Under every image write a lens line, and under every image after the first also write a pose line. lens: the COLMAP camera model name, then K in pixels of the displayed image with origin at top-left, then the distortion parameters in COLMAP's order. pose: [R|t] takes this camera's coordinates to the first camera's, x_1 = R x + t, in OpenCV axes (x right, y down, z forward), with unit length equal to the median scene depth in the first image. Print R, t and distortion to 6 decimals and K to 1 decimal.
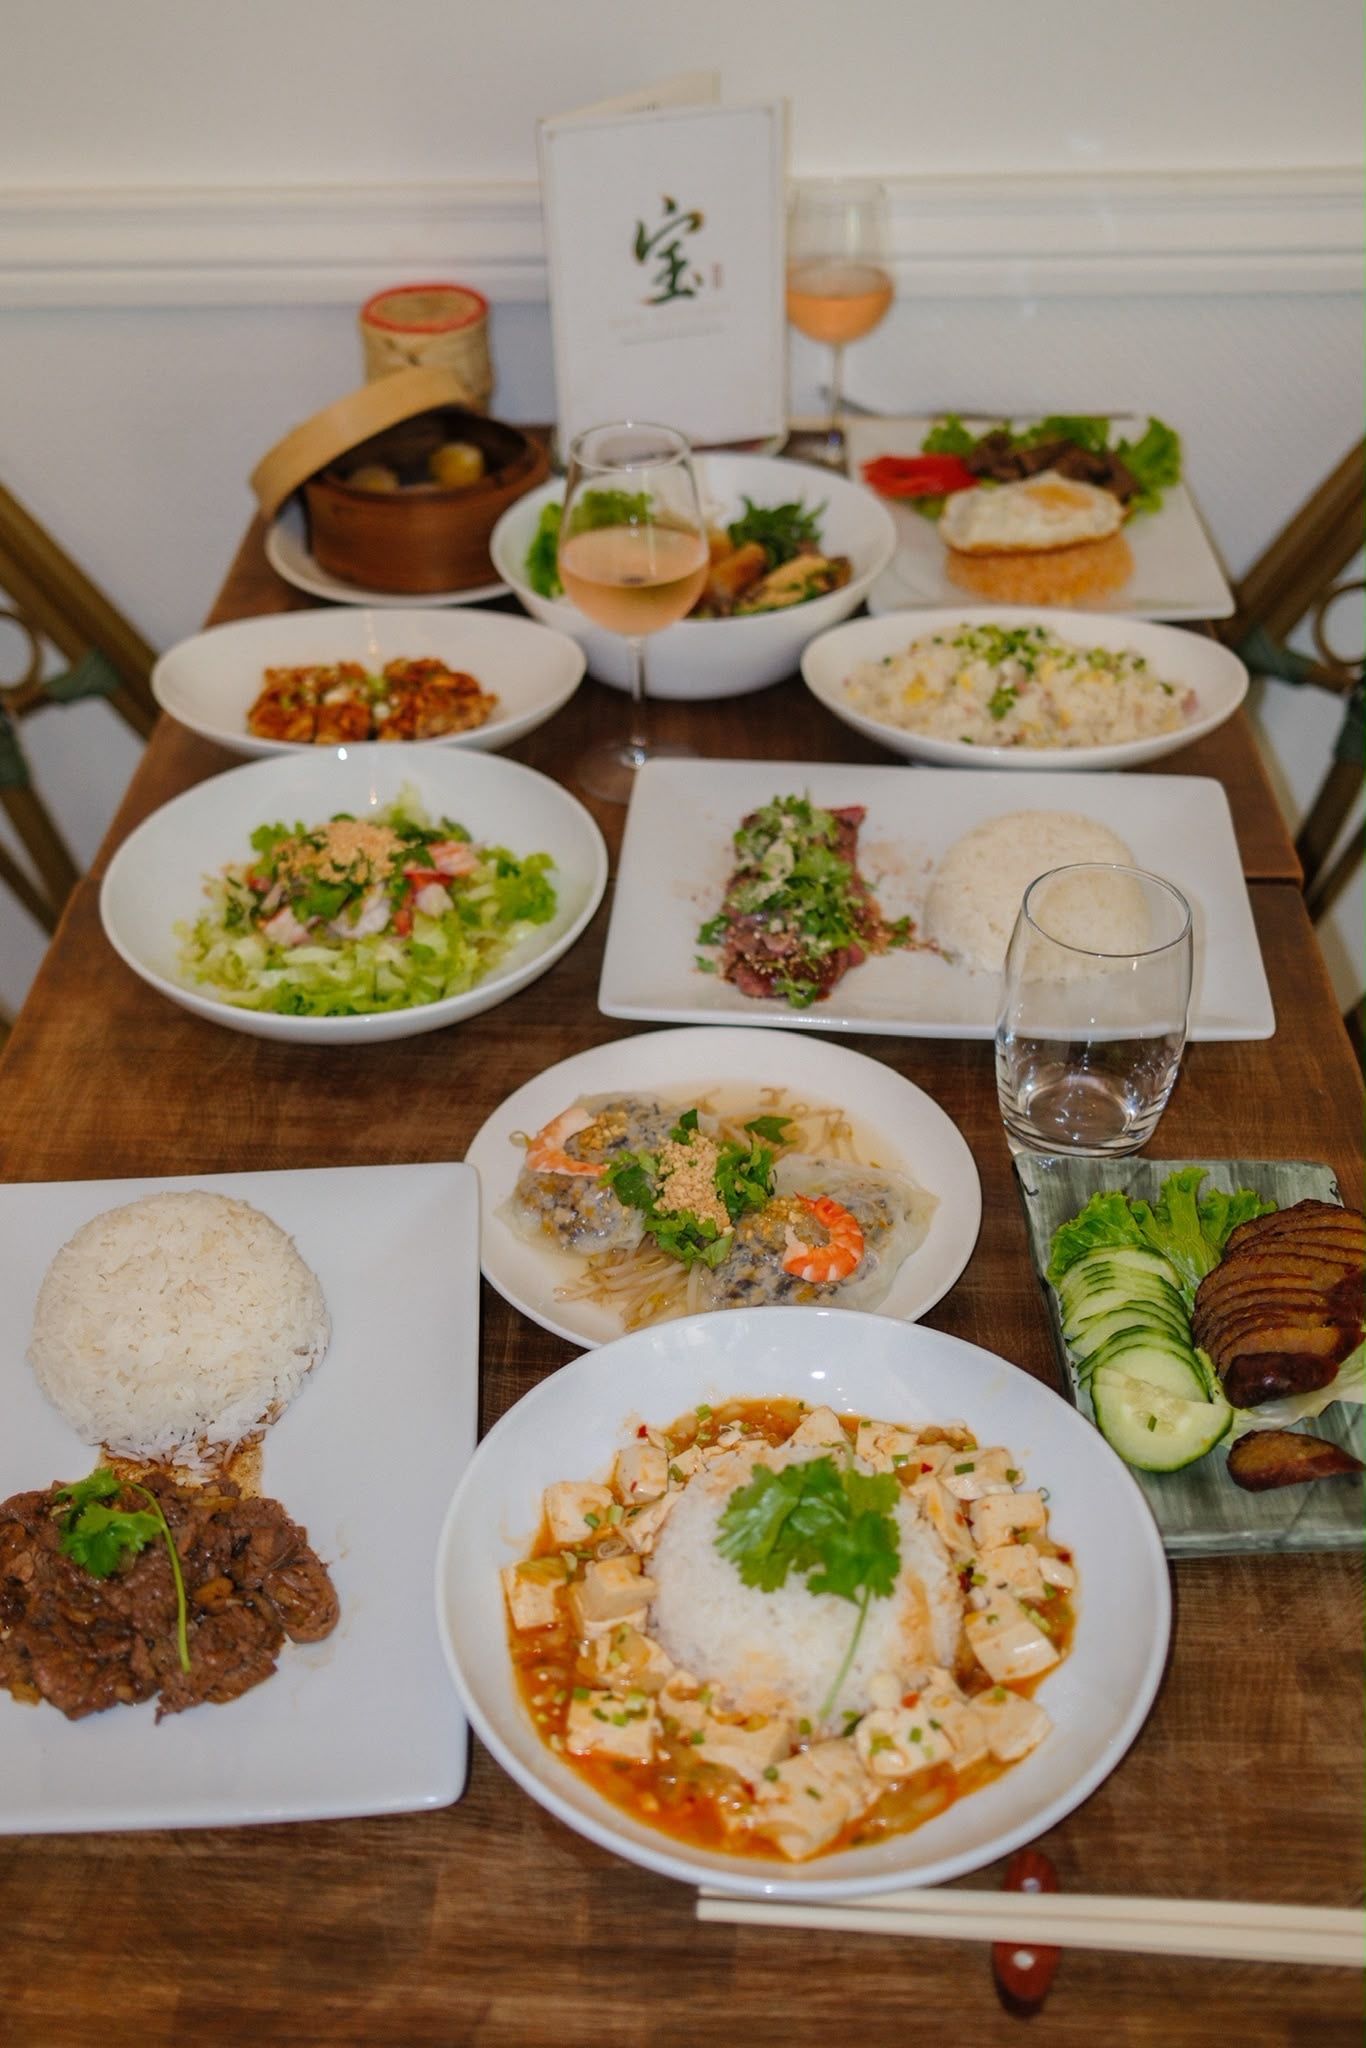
lens RADIAL K [[2164.5, 0, 587.4], [0, 2164.5, 1021.2], [0, 0, 1]] dist [0.013307, 0.011321]
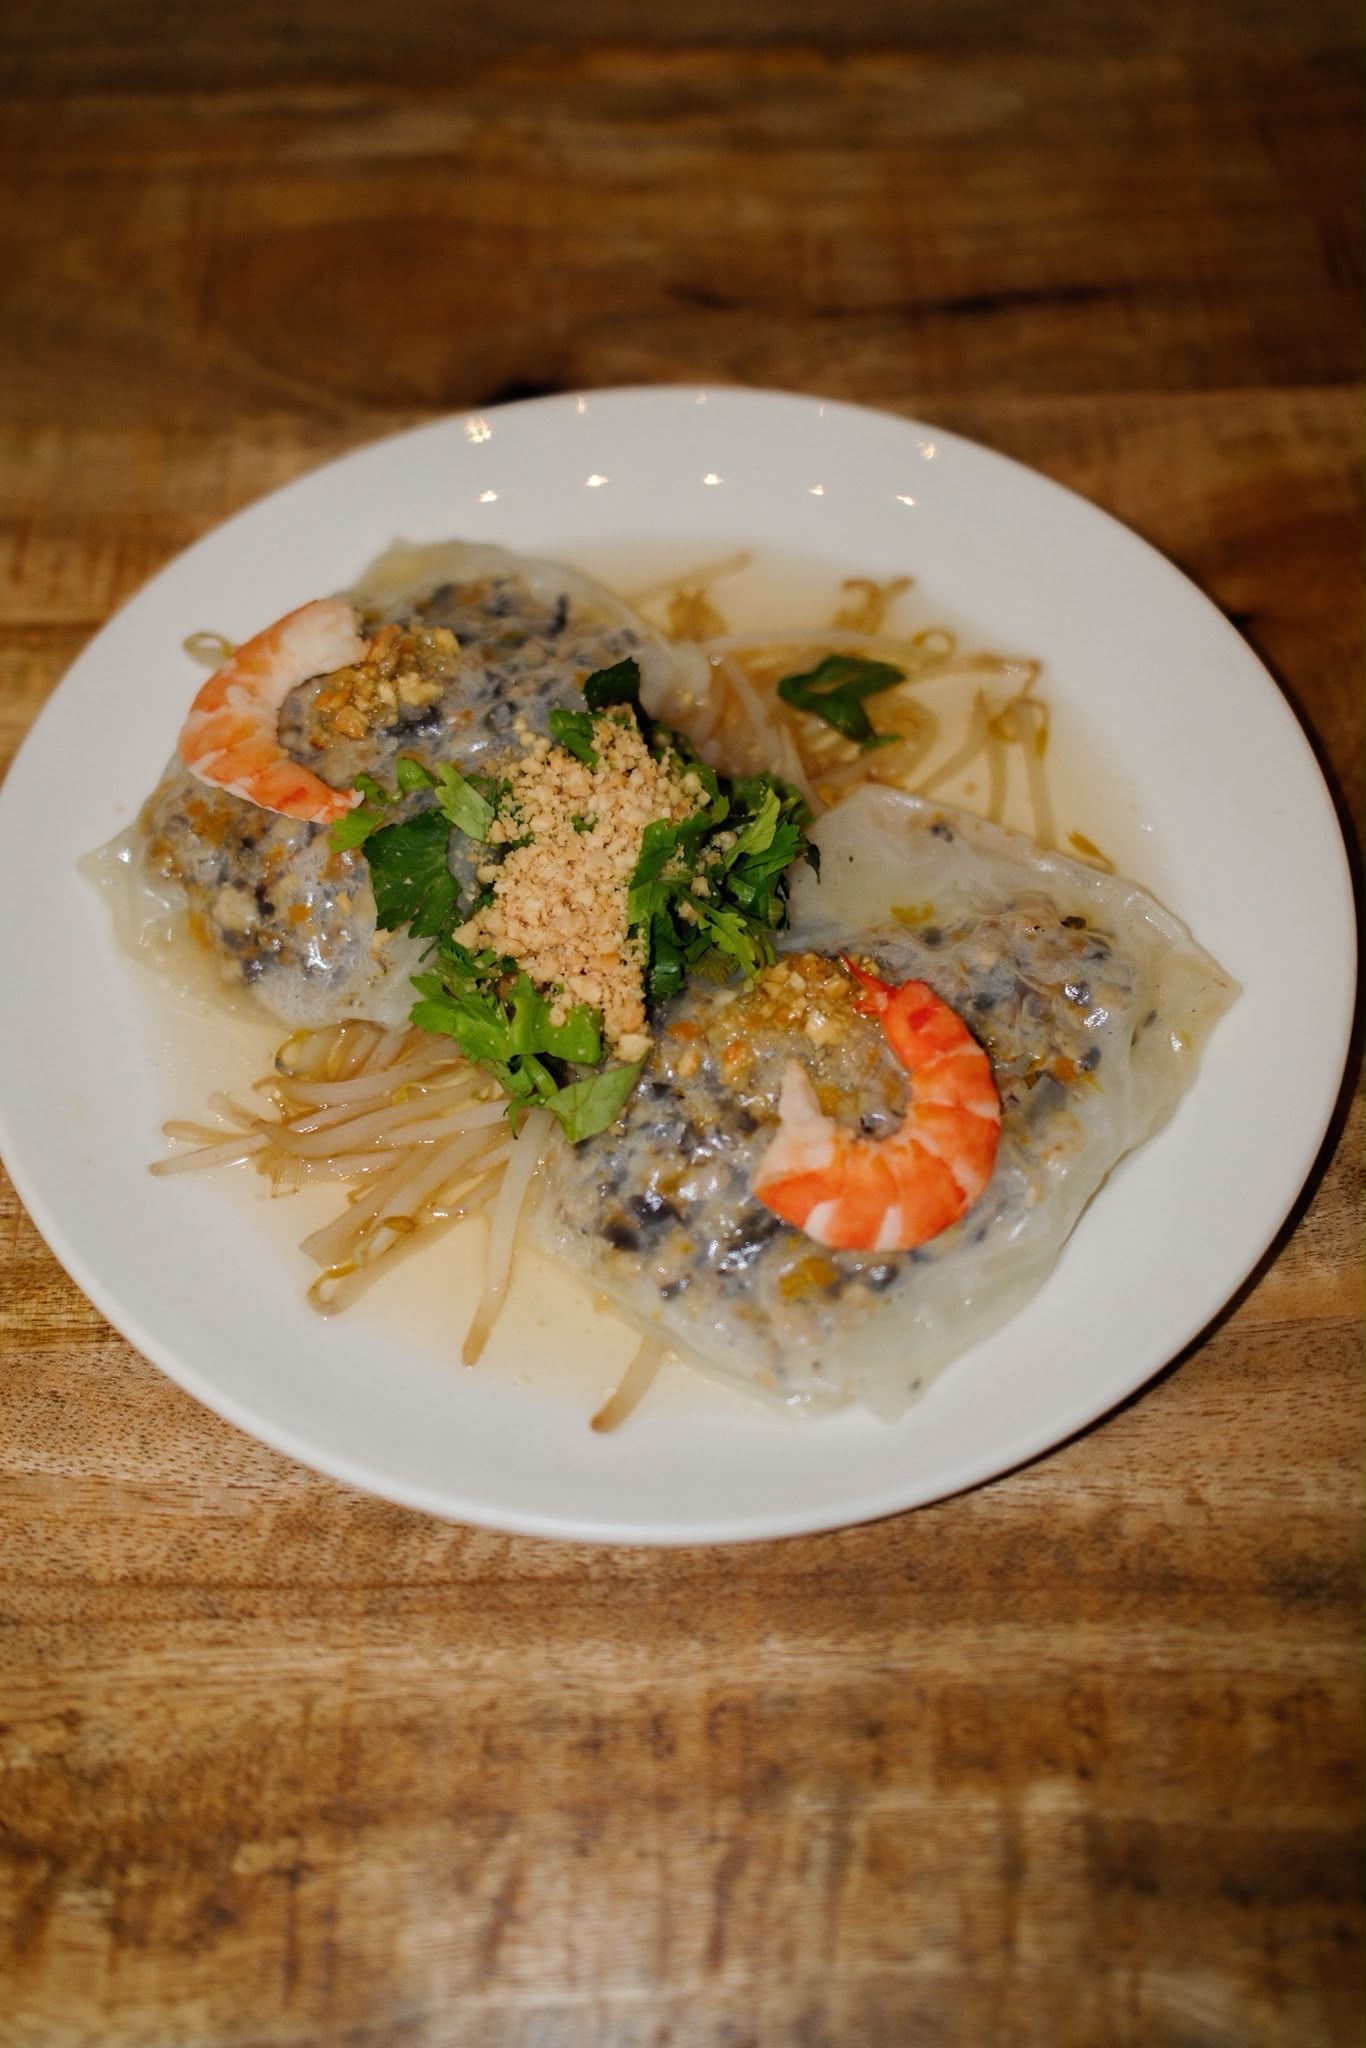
lens RADIAL K [[2069.5, 0, 683.0], [0, 2069.5, 1024.0], [0, 0, 1]] dist [0.102882, -0.015285]
pose [[0.989661, 0.130784, -0.058876, 0.093902], [-0.099154, 0.920480, 0.378001, -0.039207], [0.103630, -0.368256, 0.923931, 0.685604]]
